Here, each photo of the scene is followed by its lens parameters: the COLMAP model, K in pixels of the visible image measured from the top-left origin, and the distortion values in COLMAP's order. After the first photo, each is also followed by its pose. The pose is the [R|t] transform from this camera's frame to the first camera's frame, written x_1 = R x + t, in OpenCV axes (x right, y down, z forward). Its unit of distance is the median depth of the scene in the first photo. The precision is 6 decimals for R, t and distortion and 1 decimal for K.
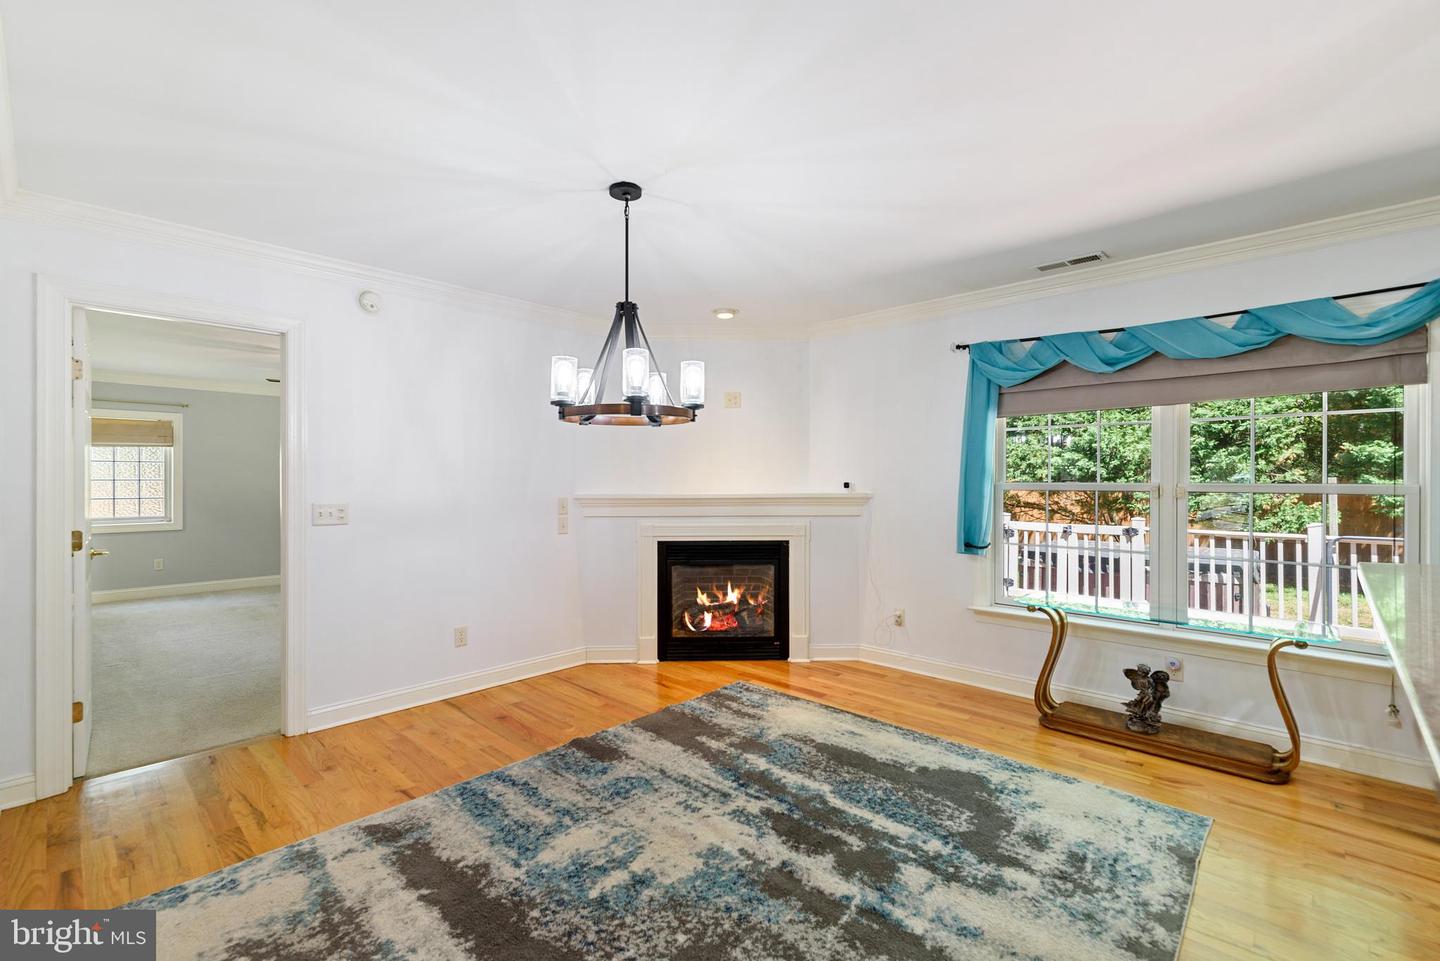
lens RADIAL K [[629.2, 0, 712.9], [0, 629.2, 485.4], [0, 0, 1]] dist [-0.000888, -0.000042]
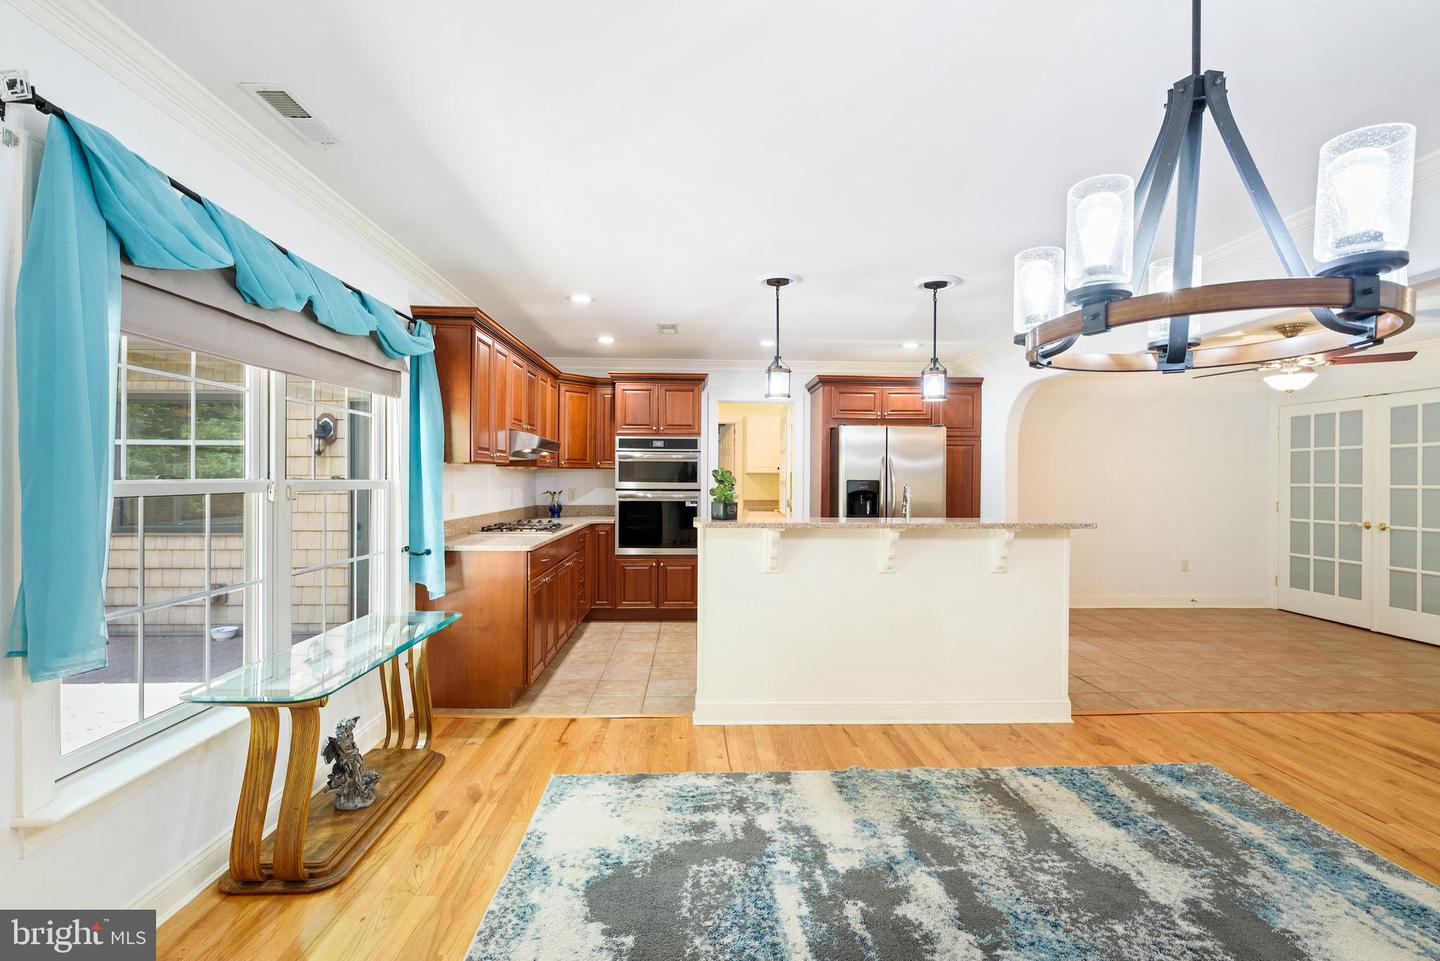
lens RADIAL K [[638.9, 0, 718.1], [0, 638.9, 485.5], [0, 0, 1]] dist [0.000334, -0.000982]
pose [[-0.720733, -0.013393, 0.693084, -0.155321], [-0.000424, 0.999822, 0.018880, -0.011609], [-0.693213, 0.013313, -0.720610, 1.170098]]
